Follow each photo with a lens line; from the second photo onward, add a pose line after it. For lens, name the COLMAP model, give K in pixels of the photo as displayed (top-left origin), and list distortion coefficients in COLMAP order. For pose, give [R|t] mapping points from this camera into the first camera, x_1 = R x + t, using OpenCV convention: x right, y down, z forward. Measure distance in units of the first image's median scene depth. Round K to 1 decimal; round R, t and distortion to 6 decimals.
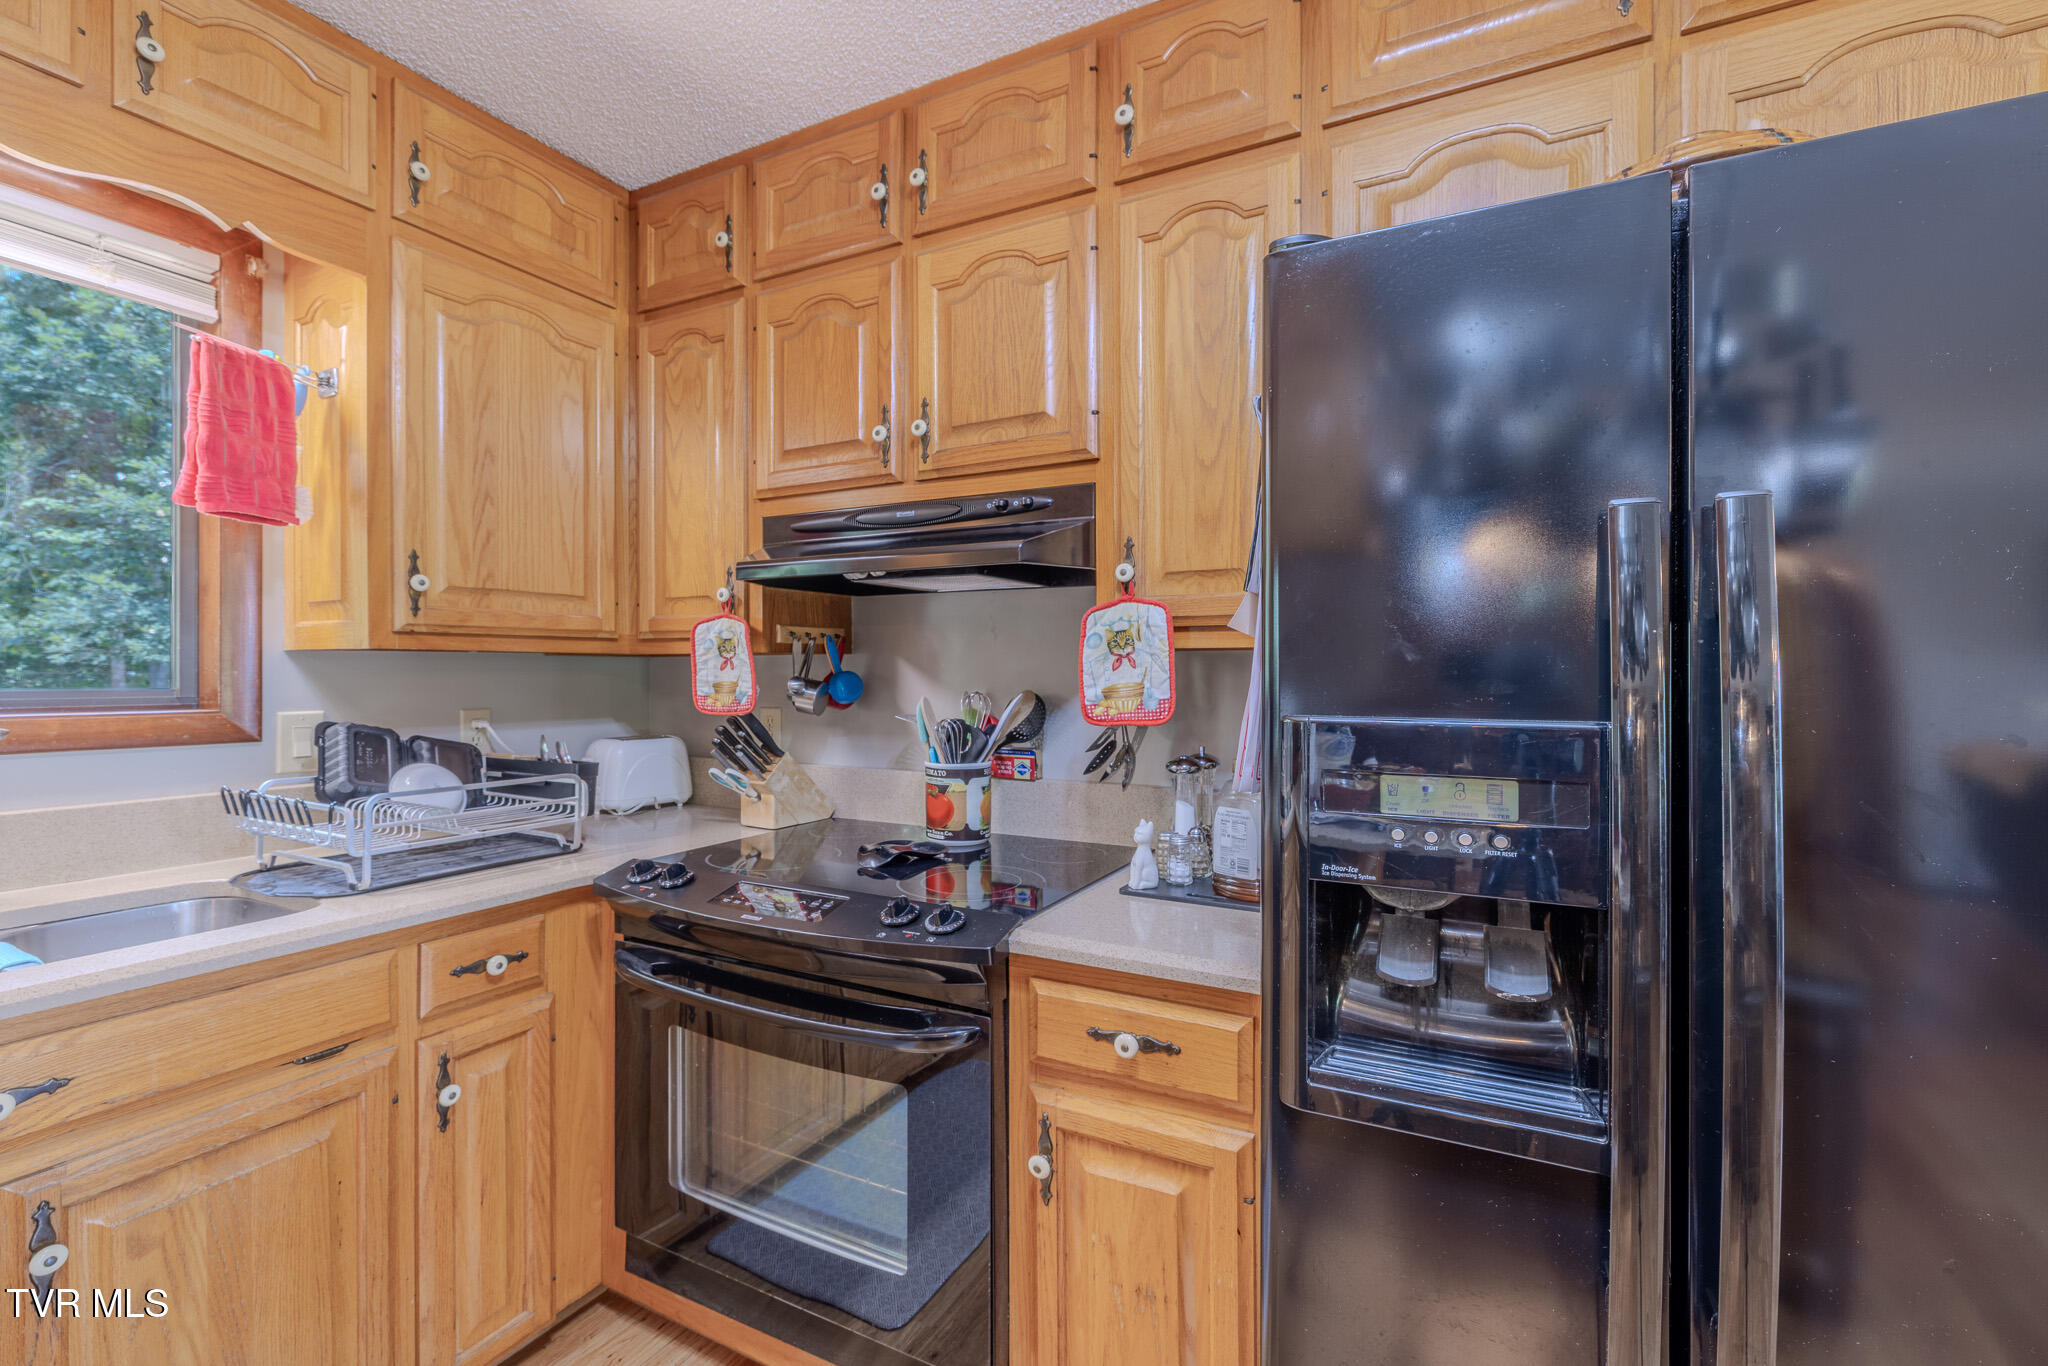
lens RADIAL K [[856.5, 0, 1025.9], [0, 856.5, 674.3], [0, 0, 1]] dist [-0.001174, -0.000240]
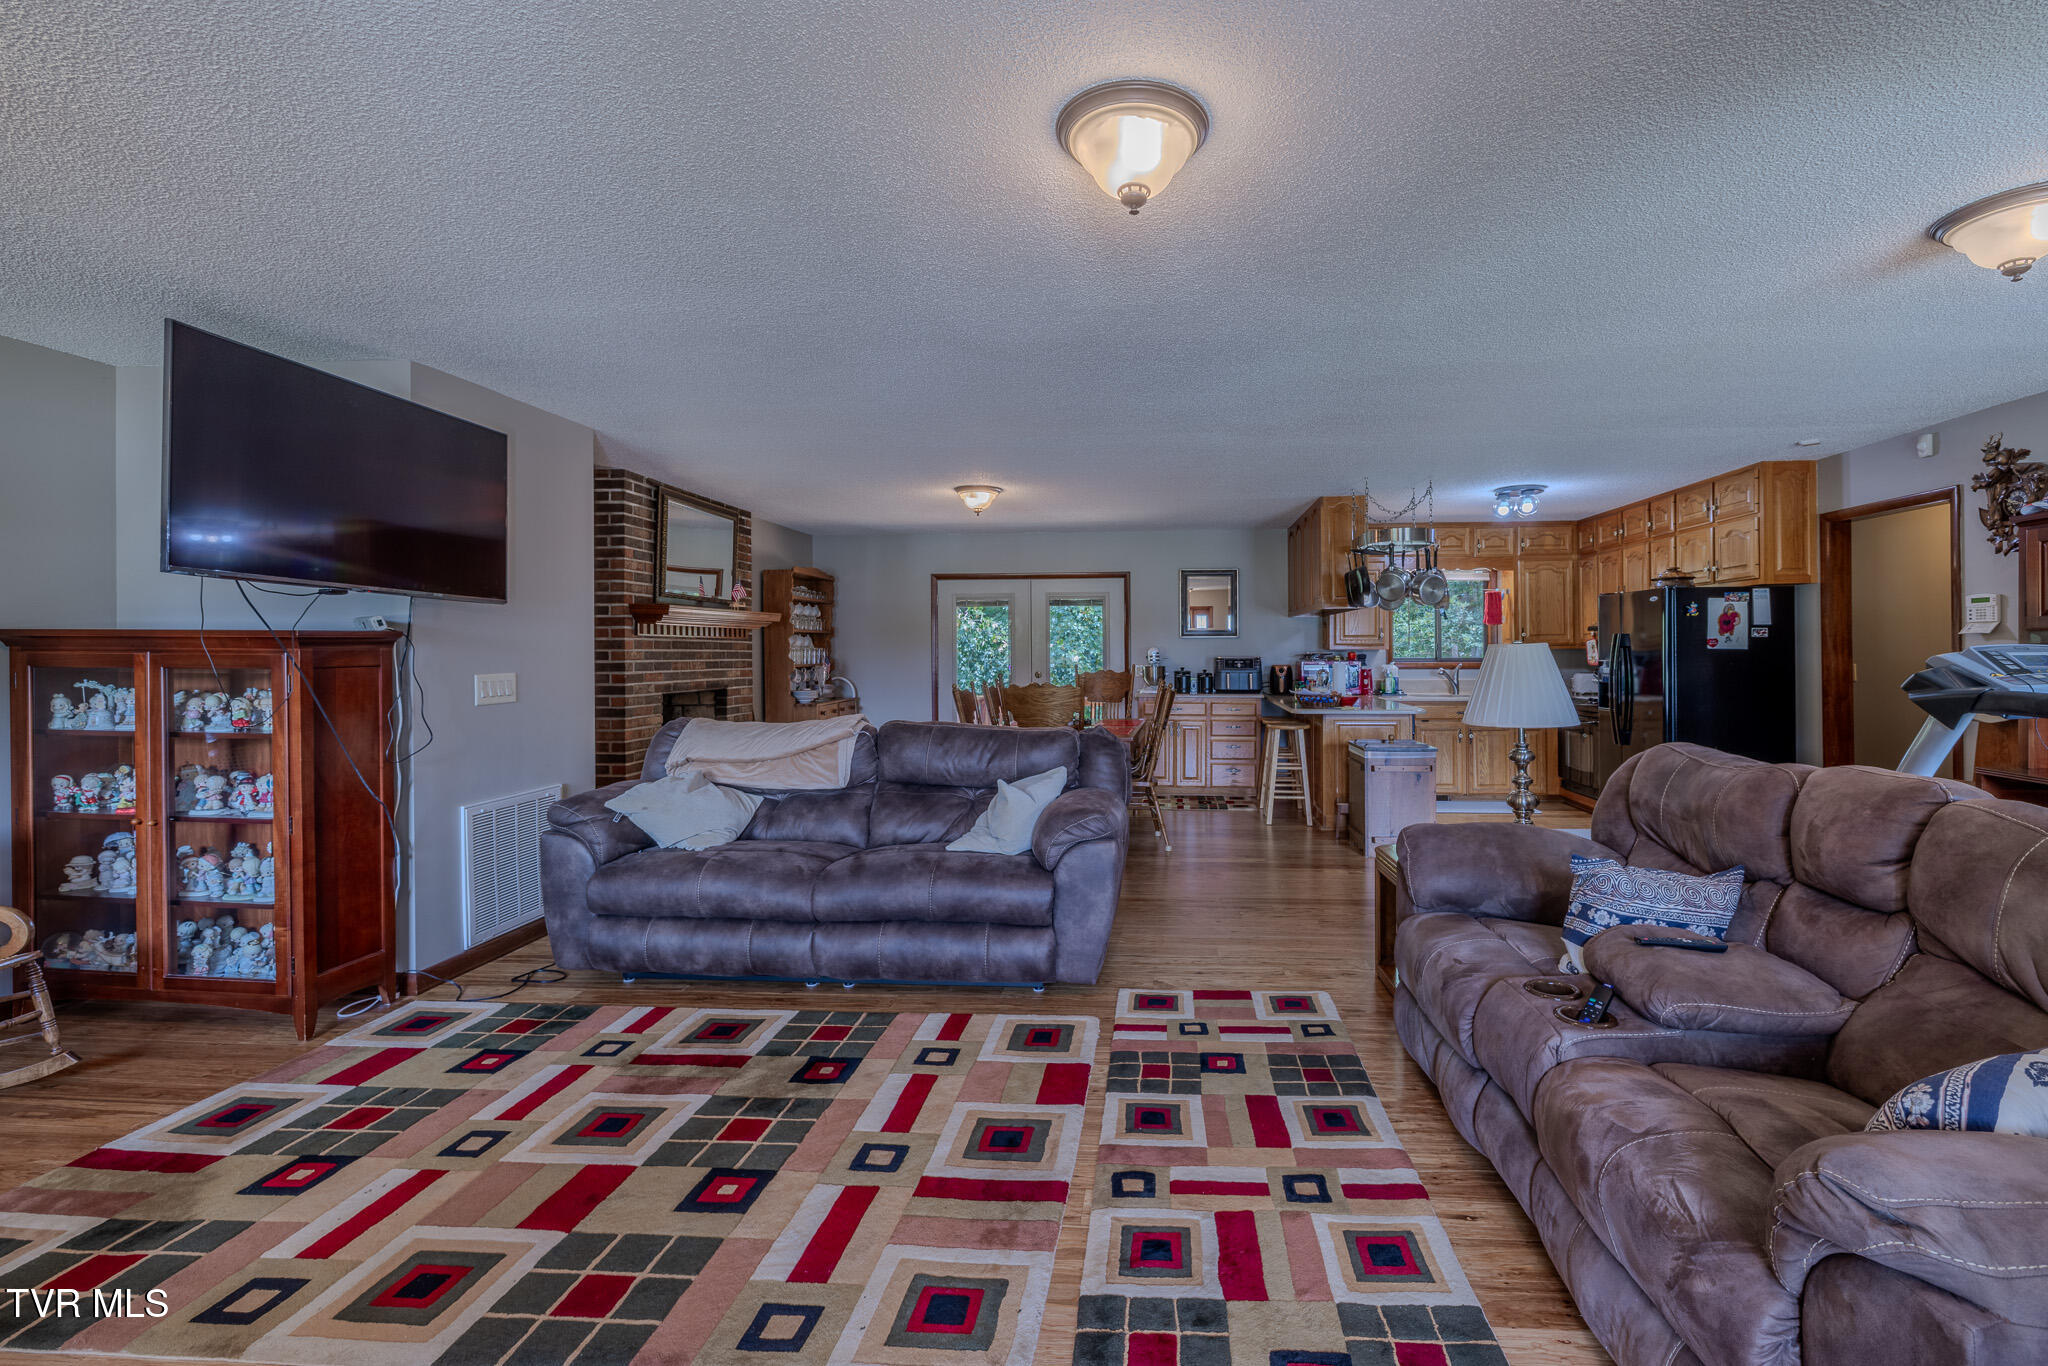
lens RADIAL K [[910.3, 0, 1113.8], [0, 910.3, 653.3], [0, 0, 1]] dist [0.000673, 0.001110]
pose [[0.391064, -0.003871, -0.920355, 2.705233], [0.006769, 0.999976, -0.001329, -0.012981], [0.920339, -0.005710, 0.391081, -2.710992]]
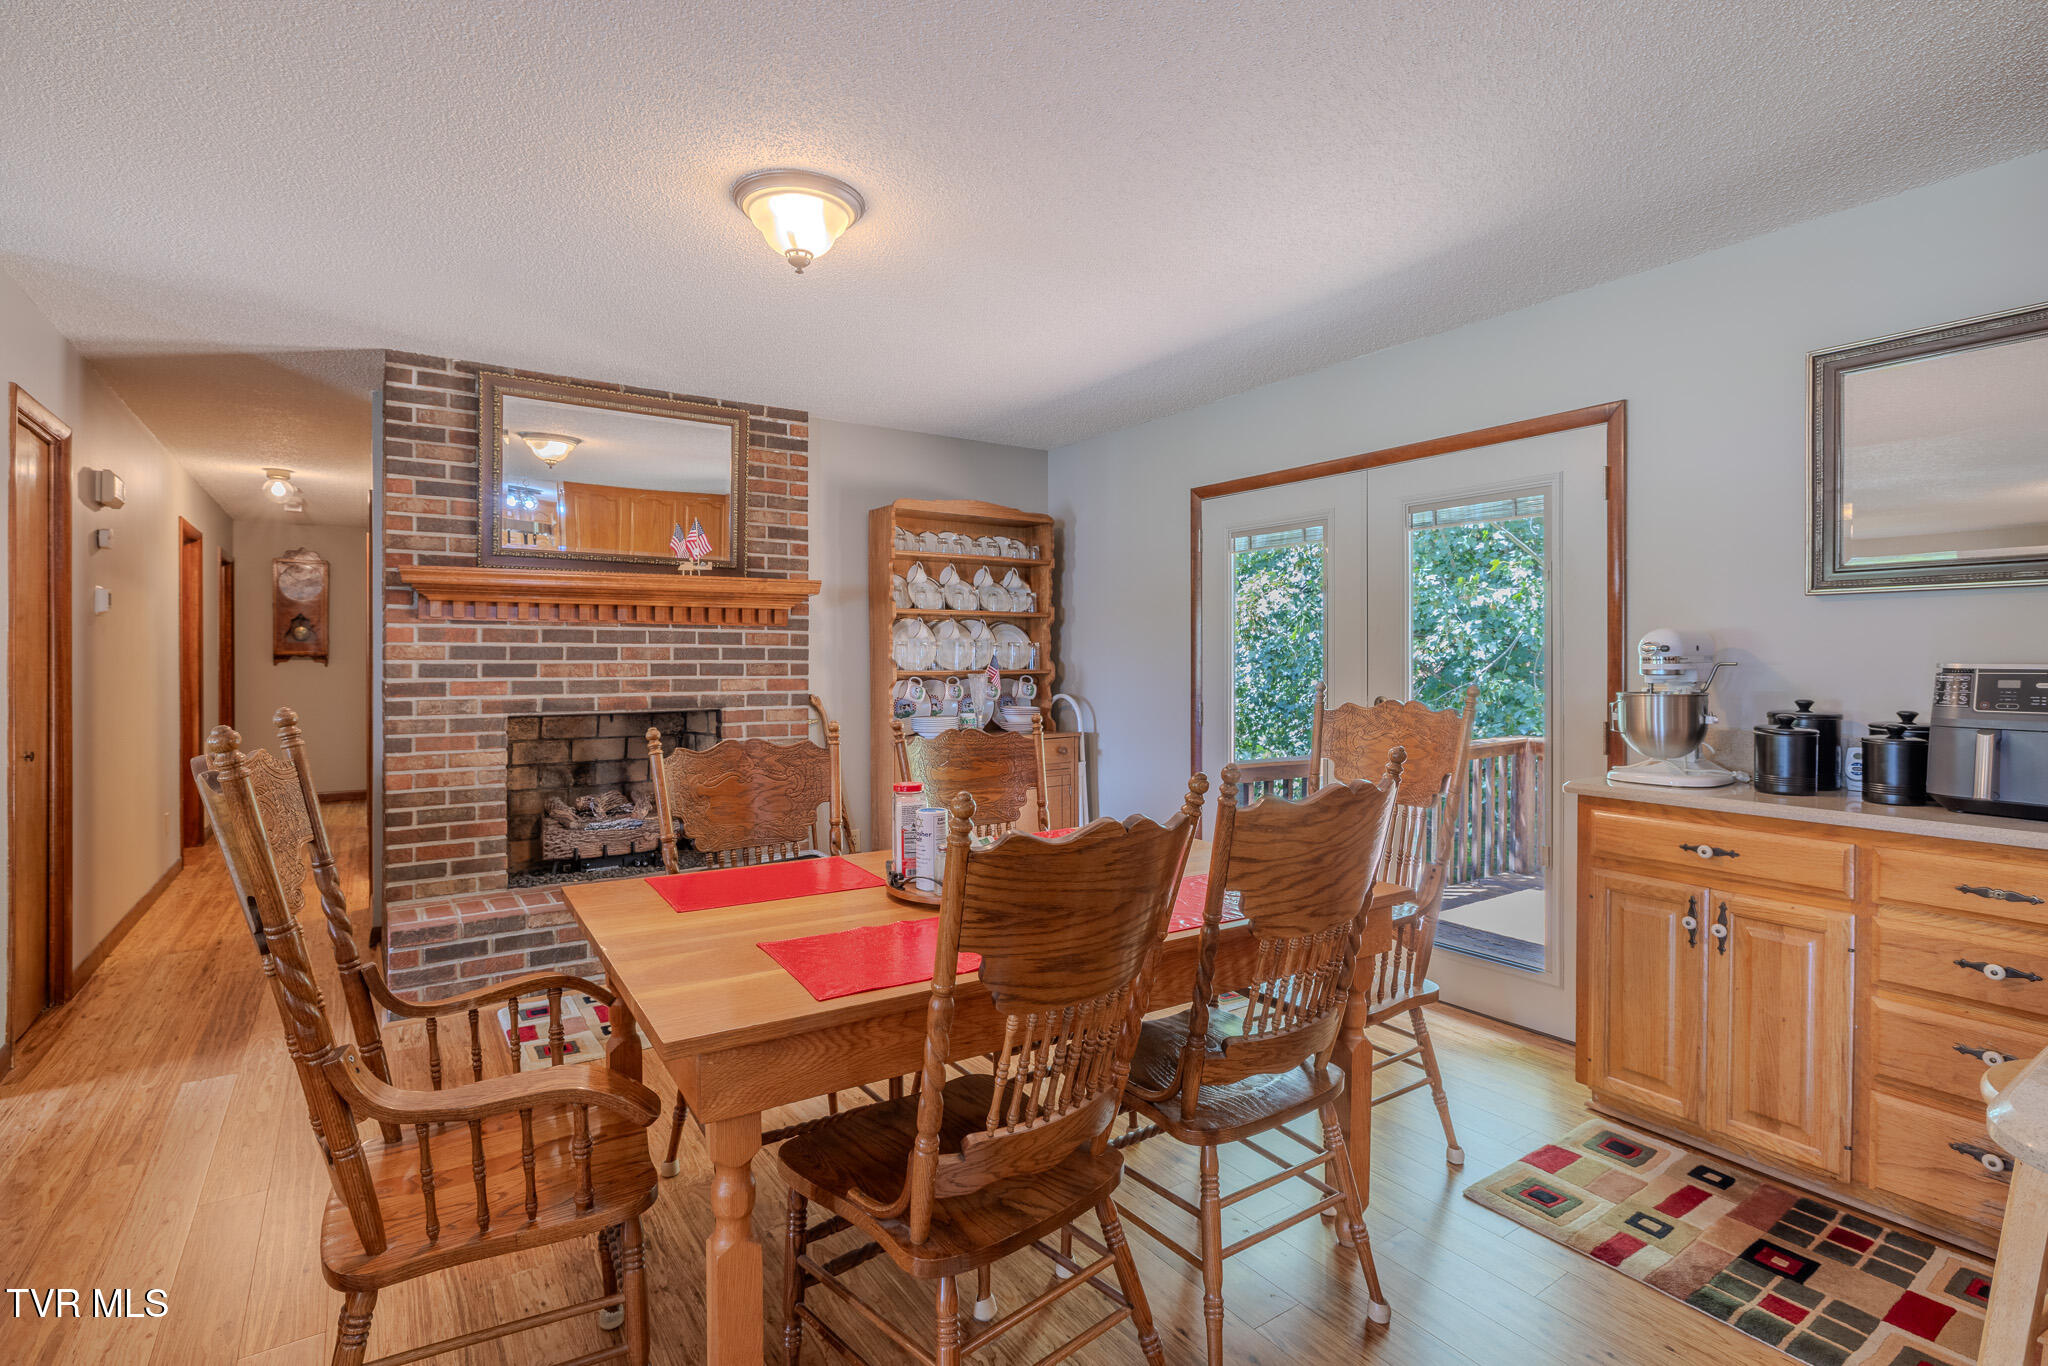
lens RADIAL K [[970.8, 0, 1039.8], [0, 970.8, 661.8], [0, 0, 1]] dist [-0.008251, 0.000689]
pose [[-0.480675, 0.000141, -0.876899, 0.241511], [0.001751, 0.999998, -0.000799, 0.003243], [0.876897, -0.001919, -0.480674, -0.809081]]
